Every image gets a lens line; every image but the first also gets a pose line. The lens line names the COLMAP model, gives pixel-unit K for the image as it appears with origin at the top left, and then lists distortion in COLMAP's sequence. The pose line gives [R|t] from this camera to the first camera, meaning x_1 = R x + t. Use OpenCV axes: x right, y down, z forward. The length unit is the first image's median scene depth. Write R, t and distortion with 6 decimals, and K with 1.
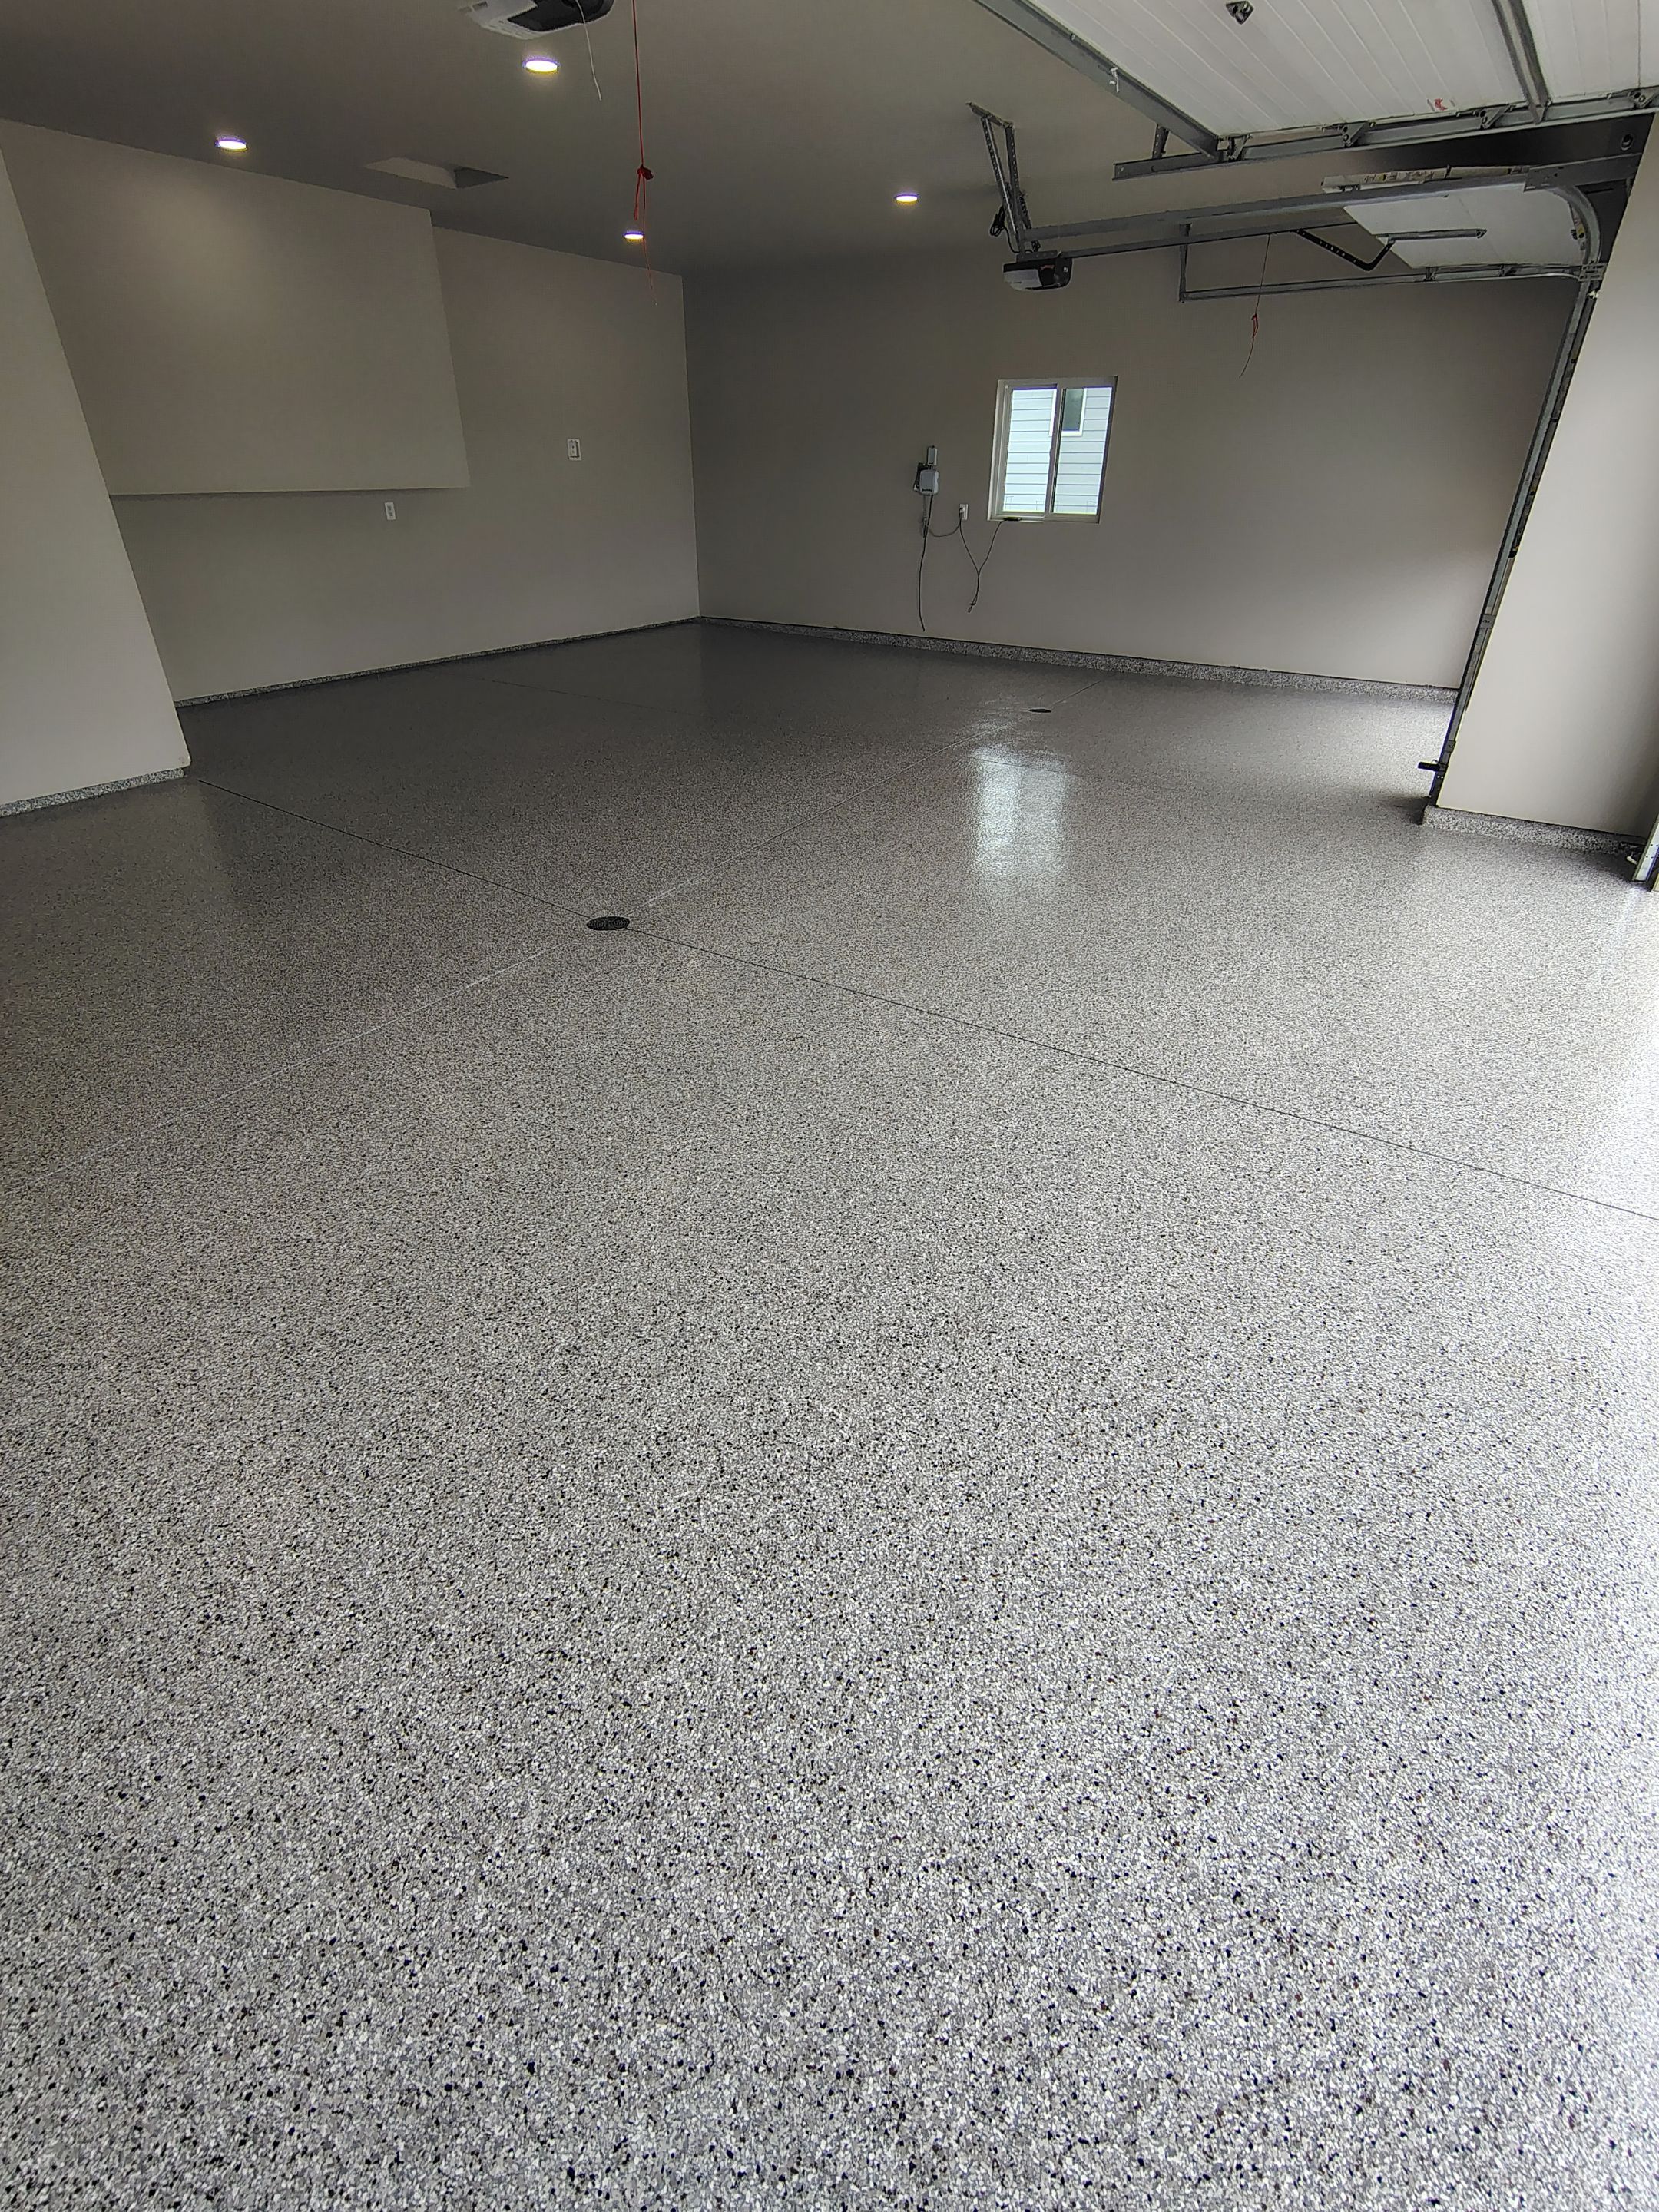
lens RADIAL K [[1041.2, 0, 824.2], [0, 1041.2, 1090.5], [0, 0, 1]] dist [-0.010979, 0.005881]
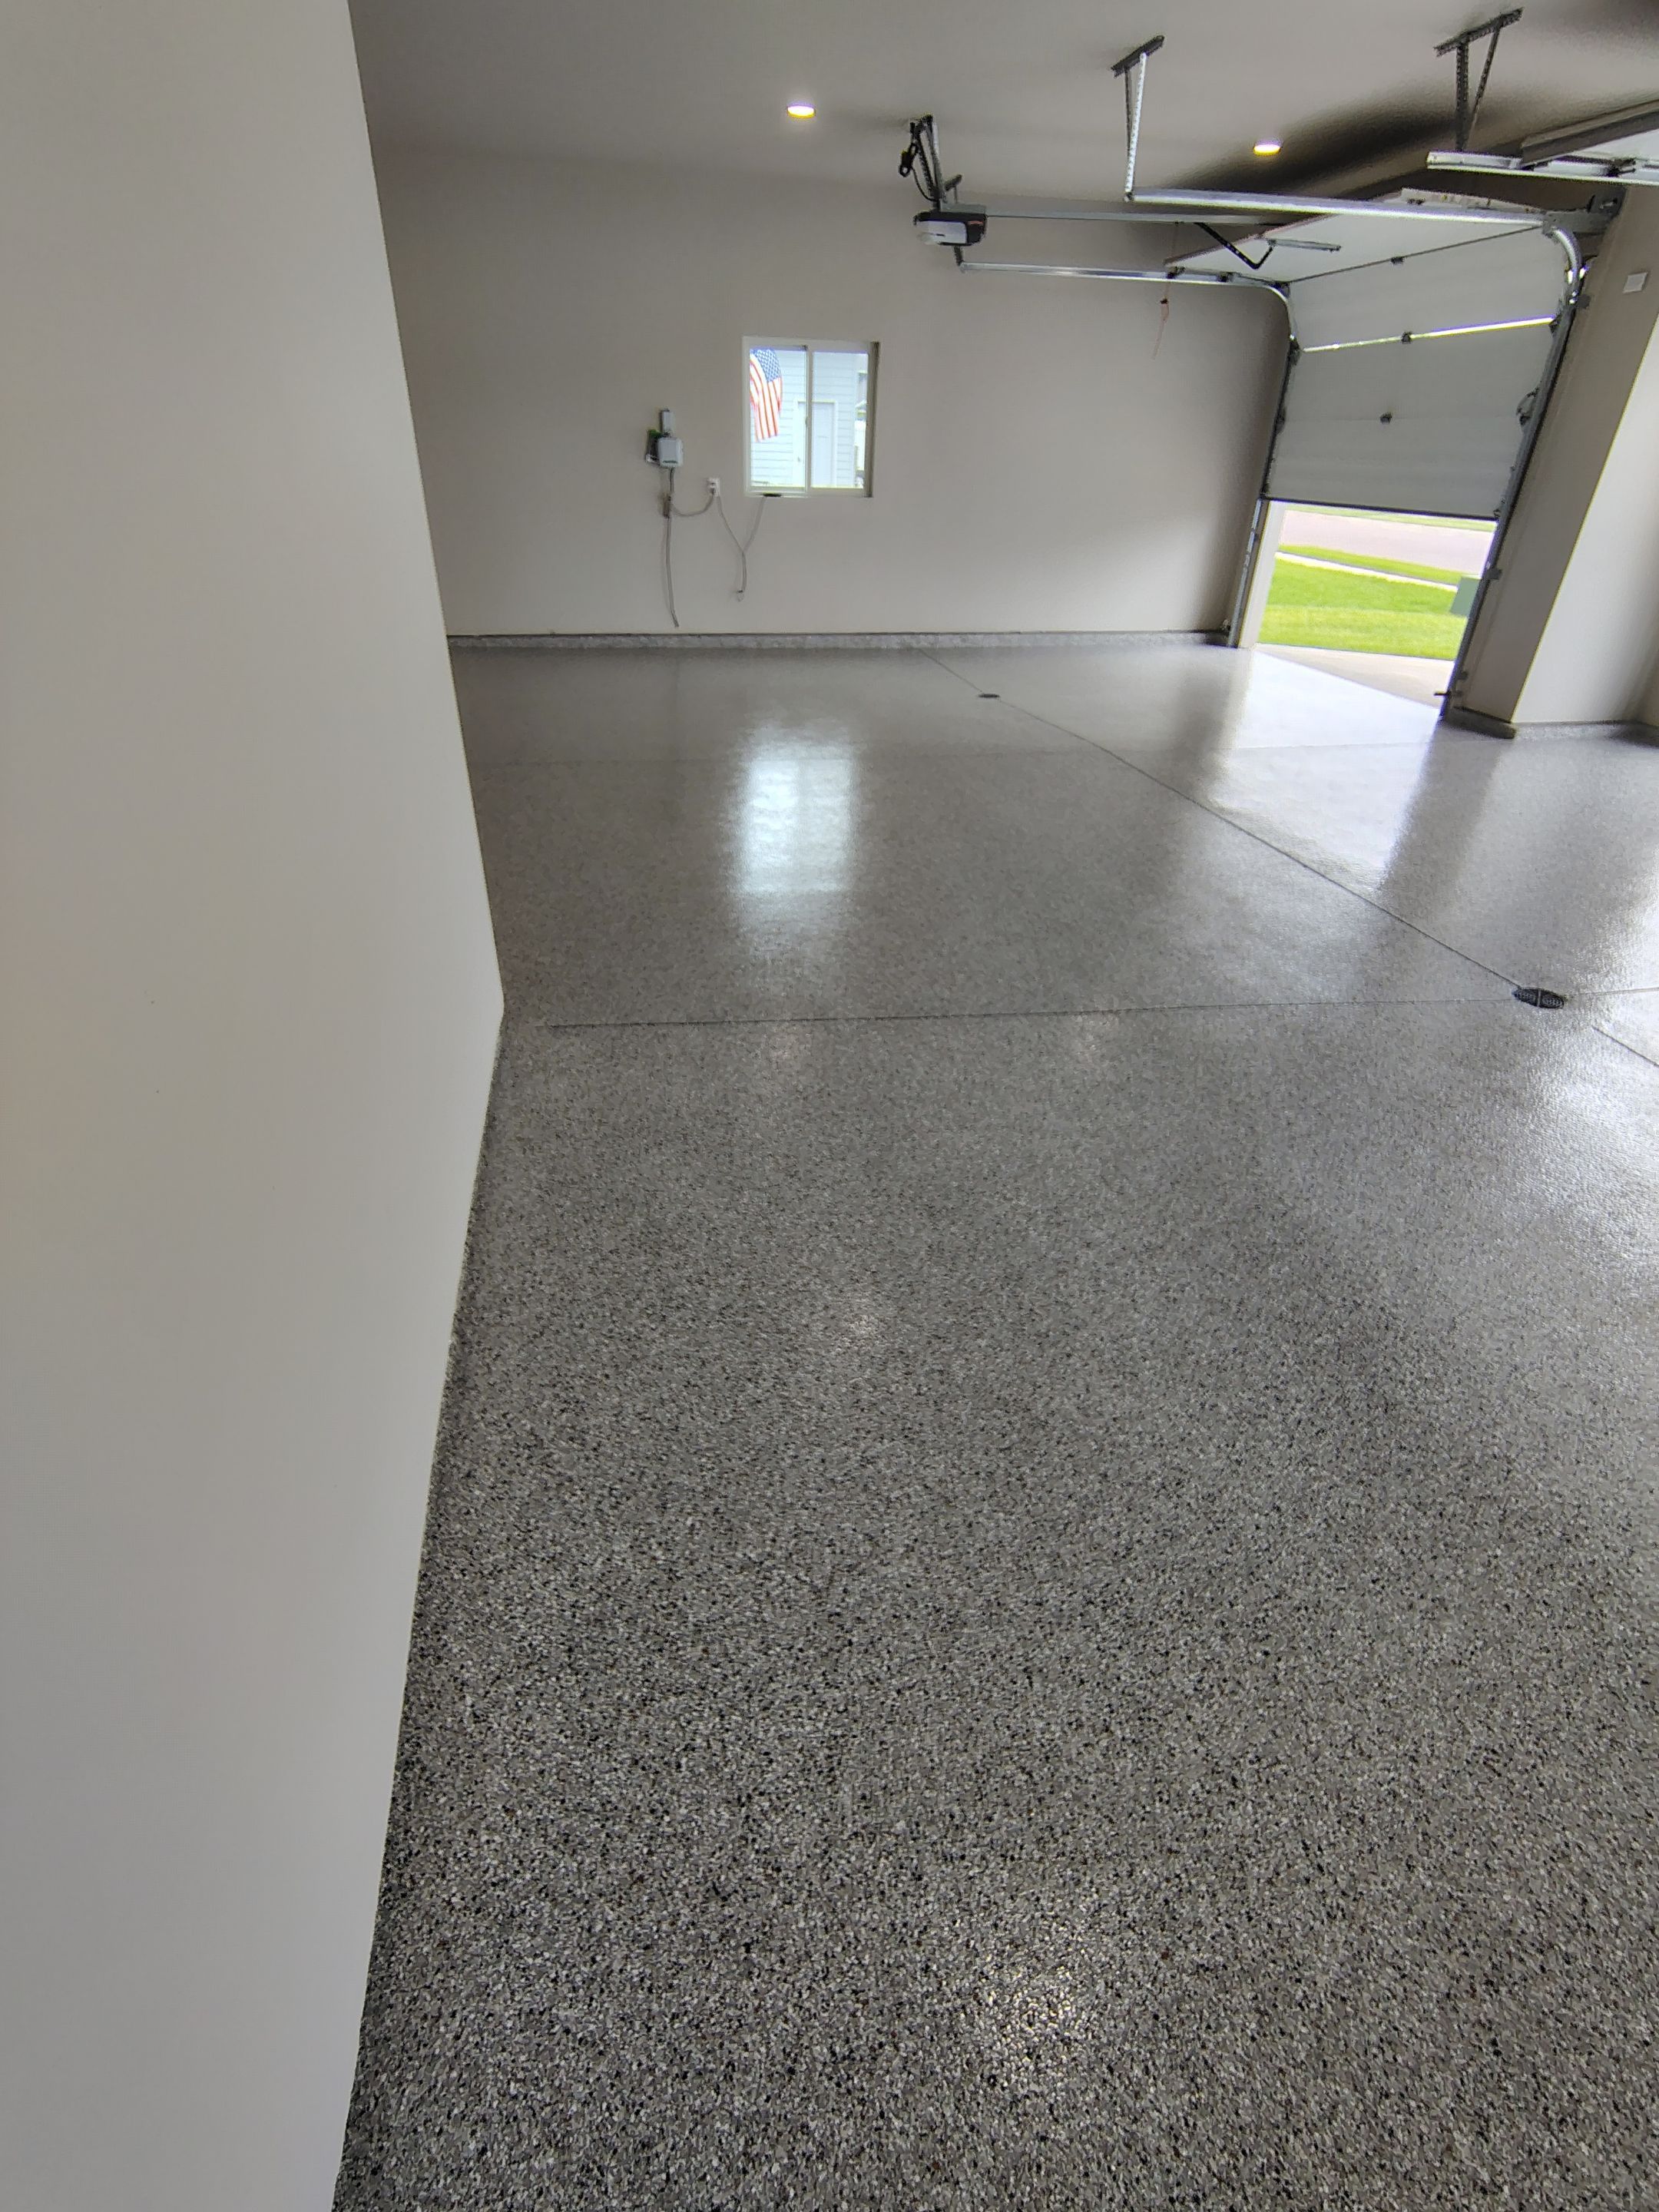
lens RADIAL K [[1041.2, 0, 814.0], [0, 1041.2, 1094.9], [0, 0, 1]] dist [-0.010979, 0.005881]
pose [[0.716075, -0.364118, 0.595529, -1.775966], [0.345322, 0.926240, 0.151100, -0.638808], [-0.606621, 0.097450, 0.788996, 1.057684]]
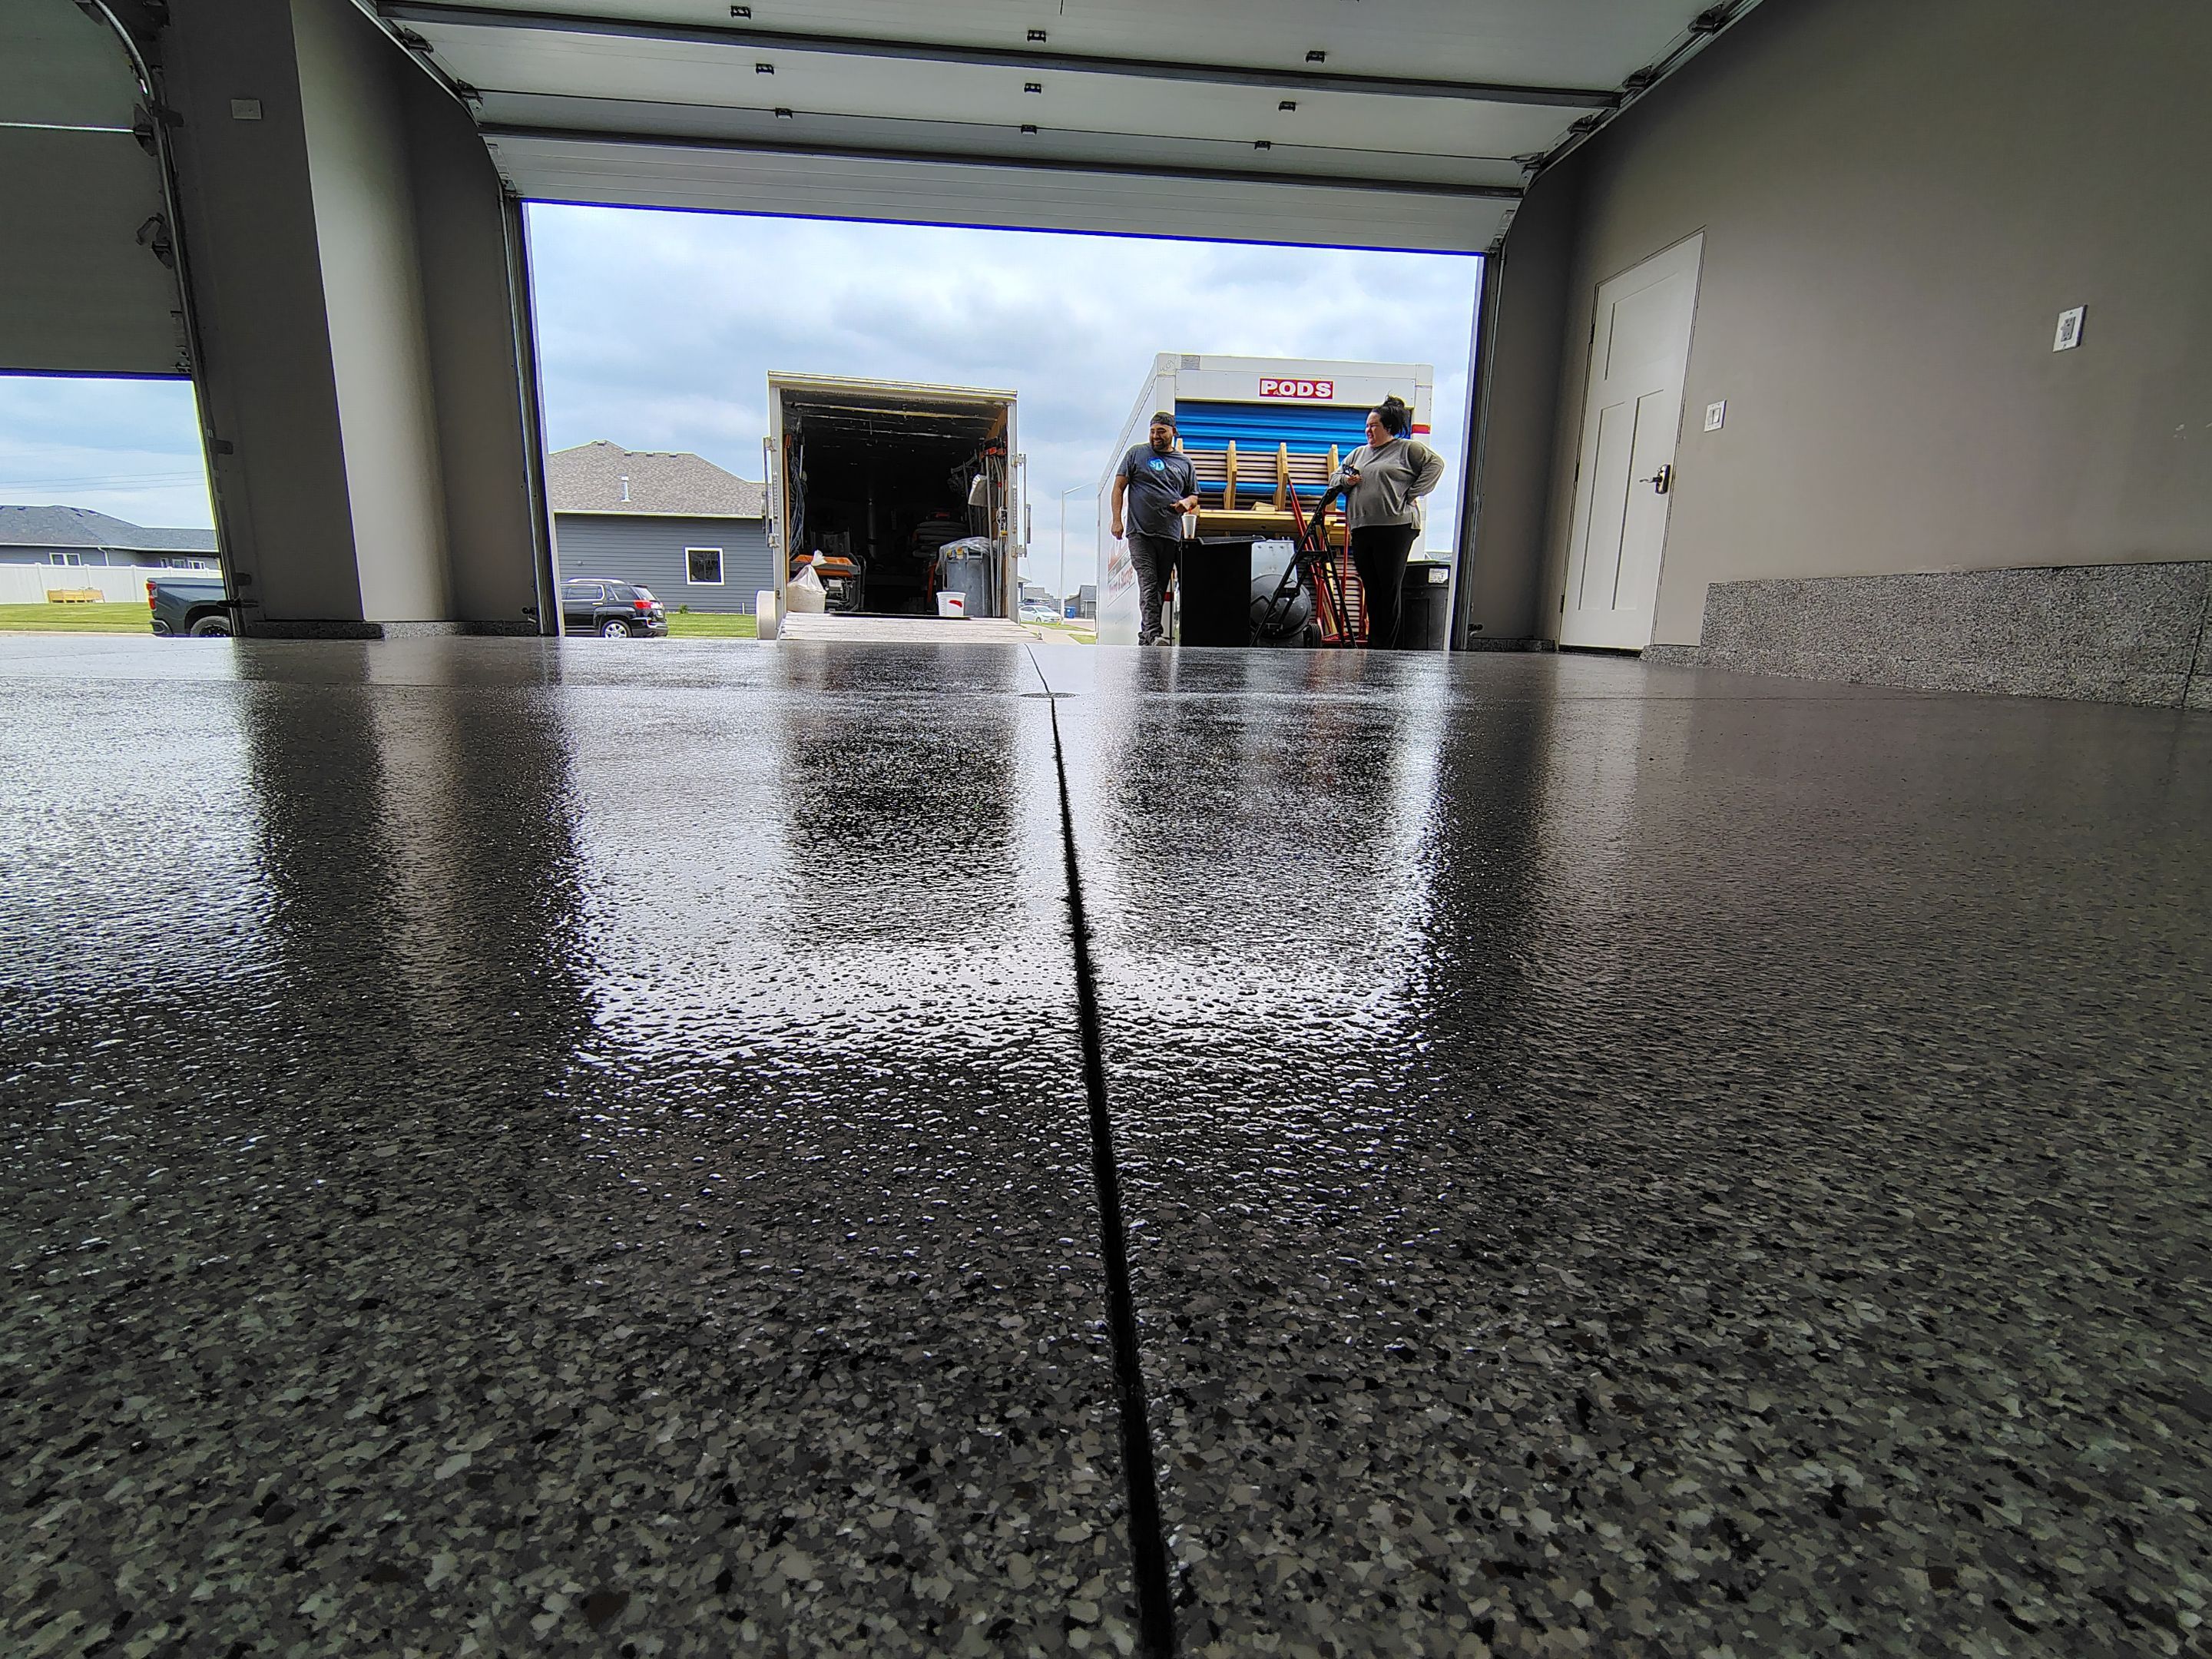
lens RADIAL K [[1041.2, 0, 1104.0], [0, 1041.2, 835.6], [0, 0, 1]] dist [-0.010979, 0.005881]
pose [[-0.635618, -0.178602, 0.751060, -1.201657], [0.379895, 0.774566, 0.505695, -0.657259], [-0.672063, 0.606753, -0.424478, 2.022322]]
